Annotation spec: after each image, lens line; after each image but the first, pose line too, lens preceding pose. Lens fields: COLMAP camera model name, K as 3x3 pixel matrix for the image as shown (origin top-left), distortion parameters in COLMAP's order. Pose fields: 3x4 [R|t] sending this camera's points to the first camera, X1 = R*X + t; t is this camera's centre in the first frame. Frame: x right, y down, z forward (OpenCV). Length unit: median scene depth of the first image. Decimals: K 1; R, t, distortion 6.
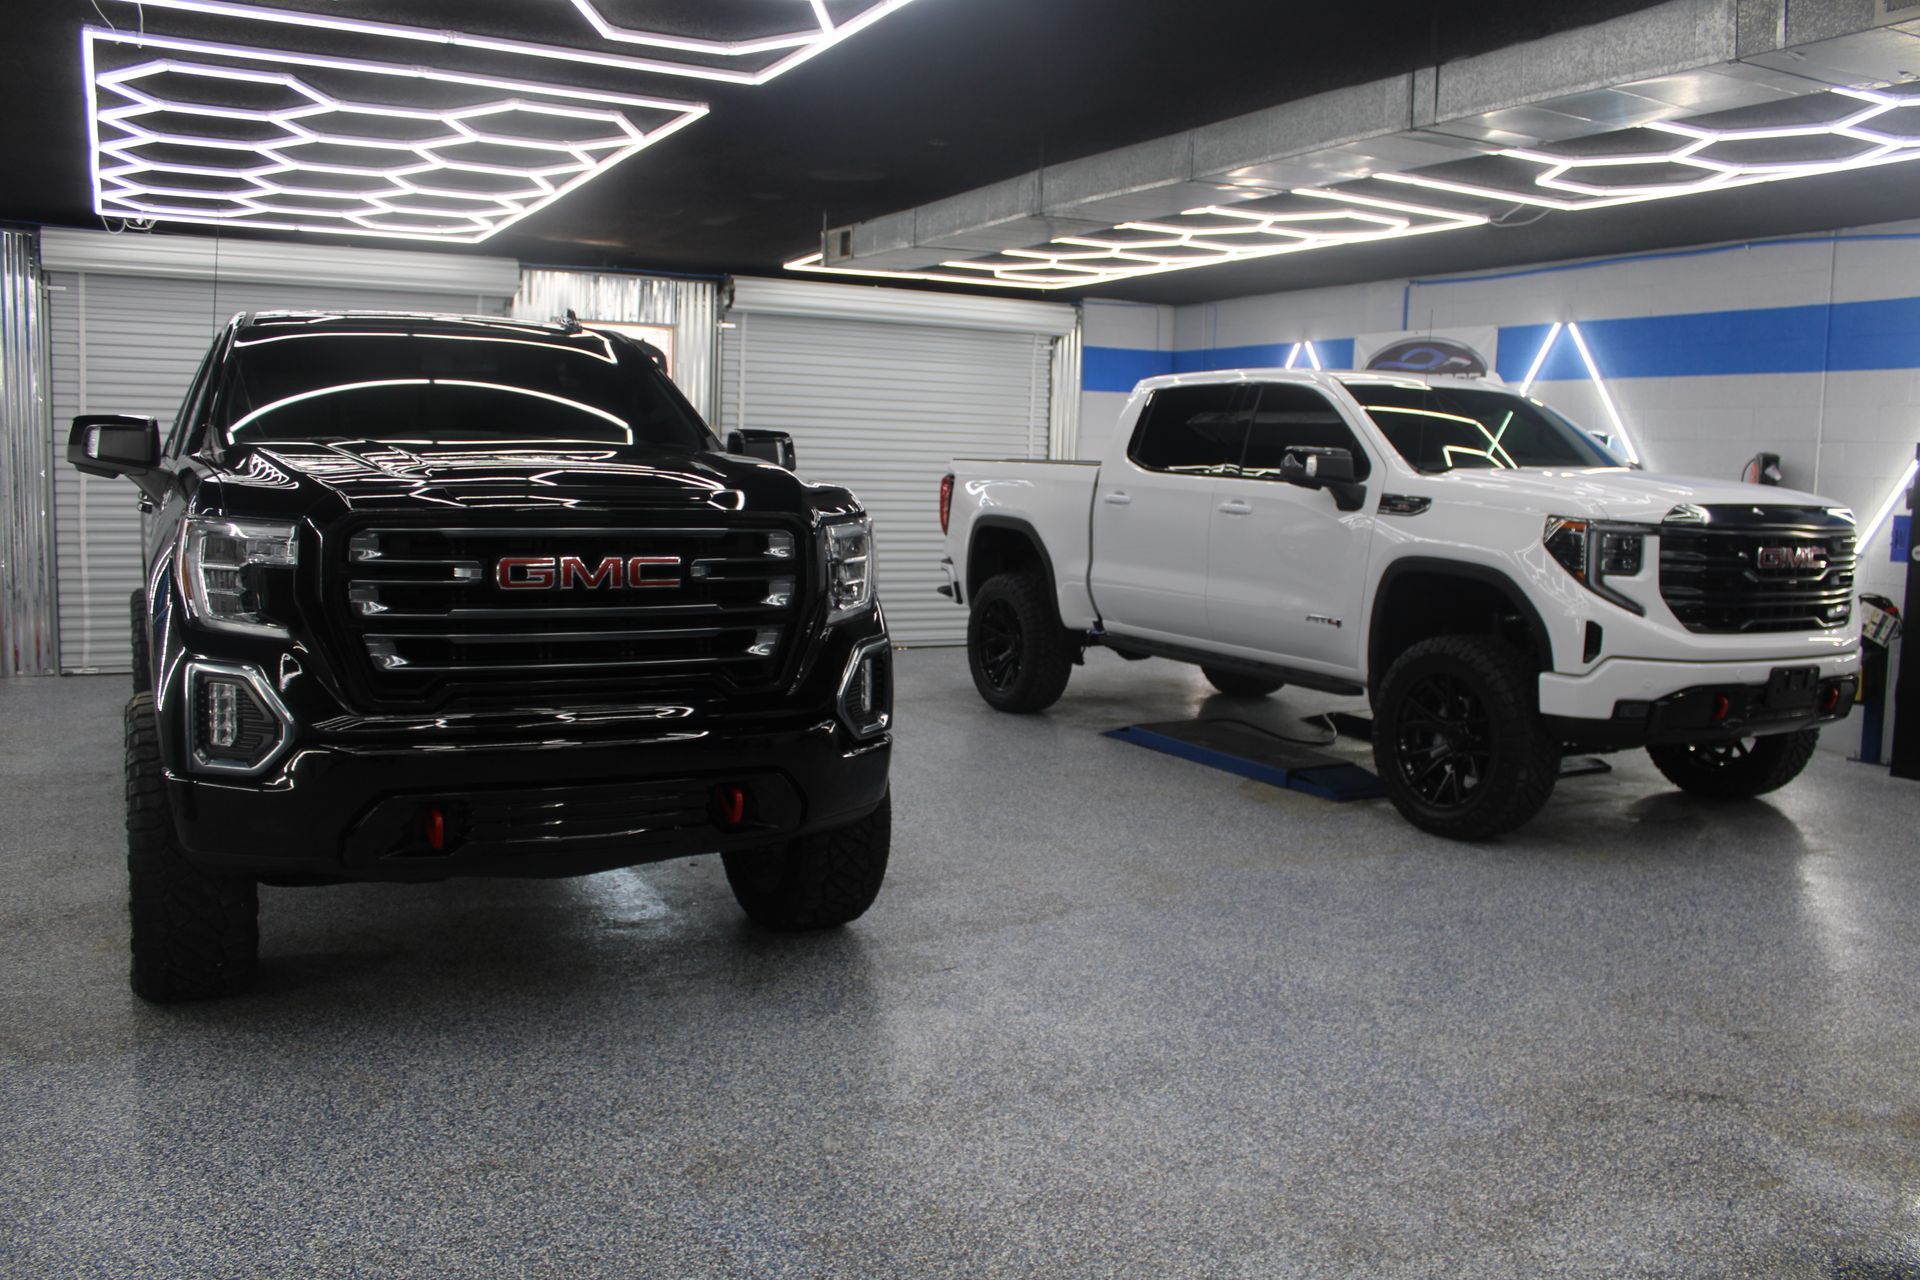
lens RADIAL K [[1619.9, 0, 960.0], [0, 1619.9, 640.0], [0, 0, 1]] dist [-0.146415, 0.145008]
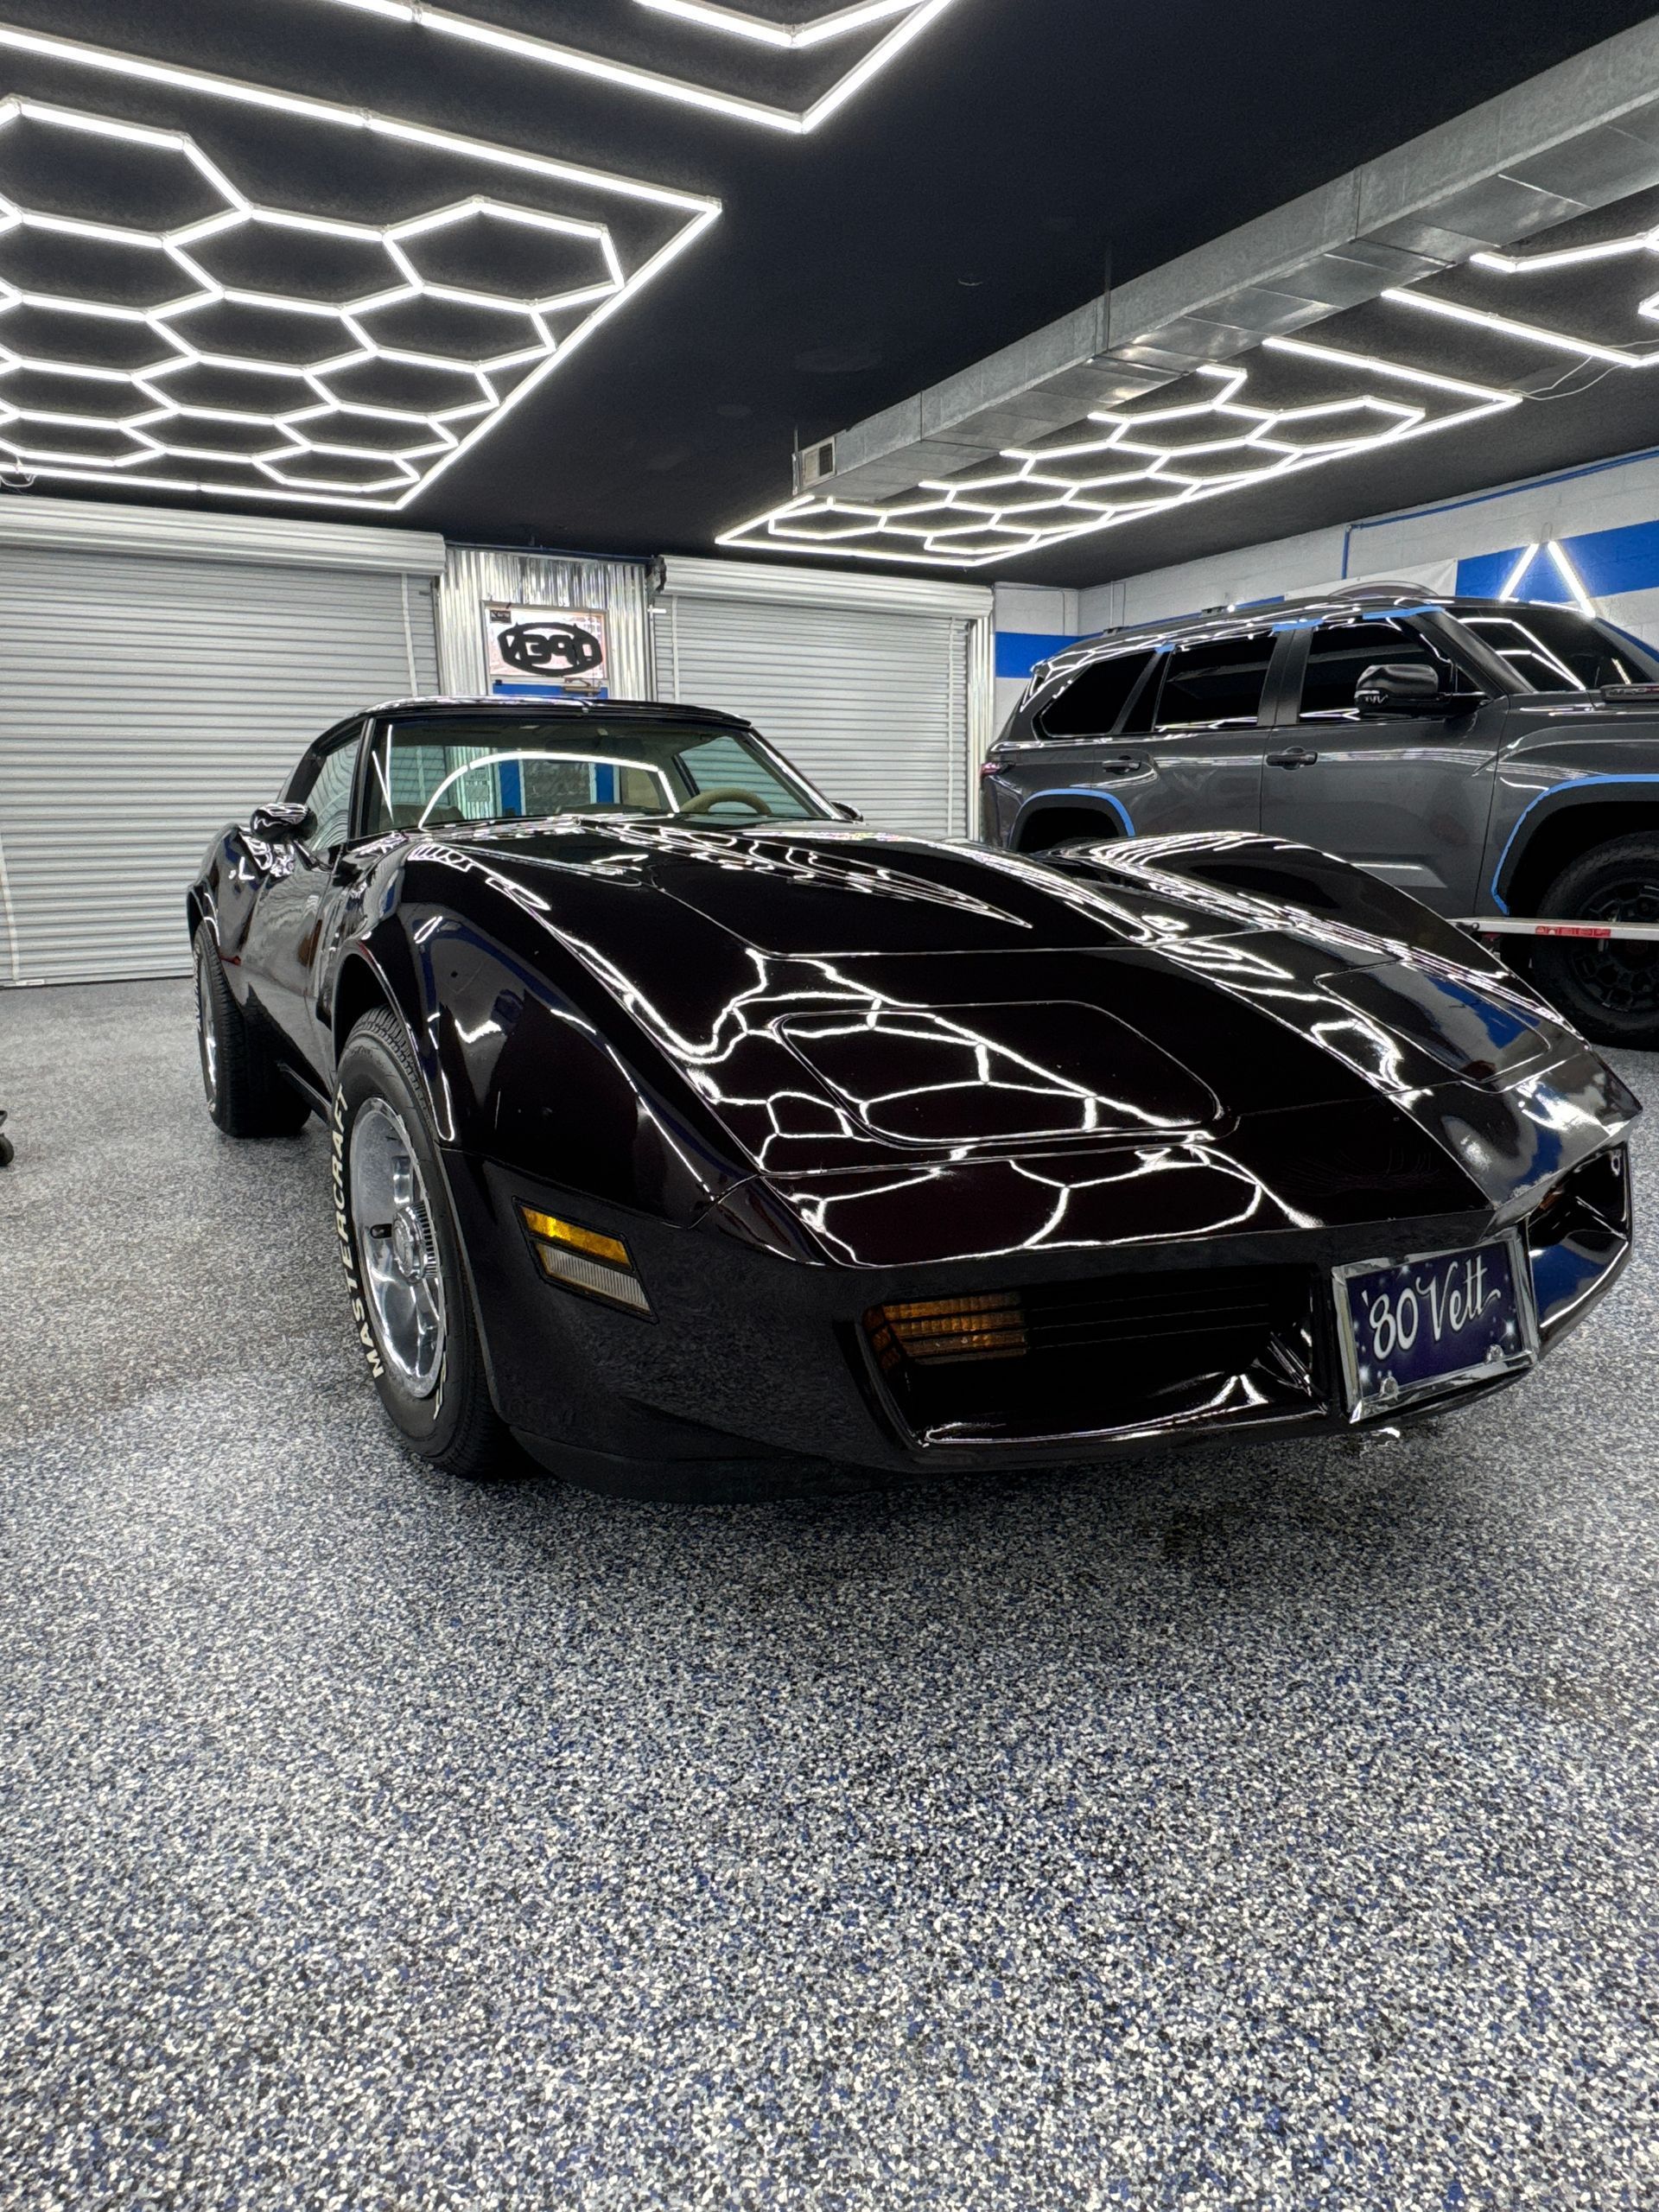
lens RADIAL K [[1332.9, 0, 829.5], [0, 1332.9, 1106.0], [0, 0, 1]] dist [0.002315, 0.000362]
pose [[0.998093, -0.054002, 0.029918, -0.094785], [0.050801, 0.993790, 0.099003, 0.038617], [-0.035078, -0.097295, 0.994637, 0.172562]]
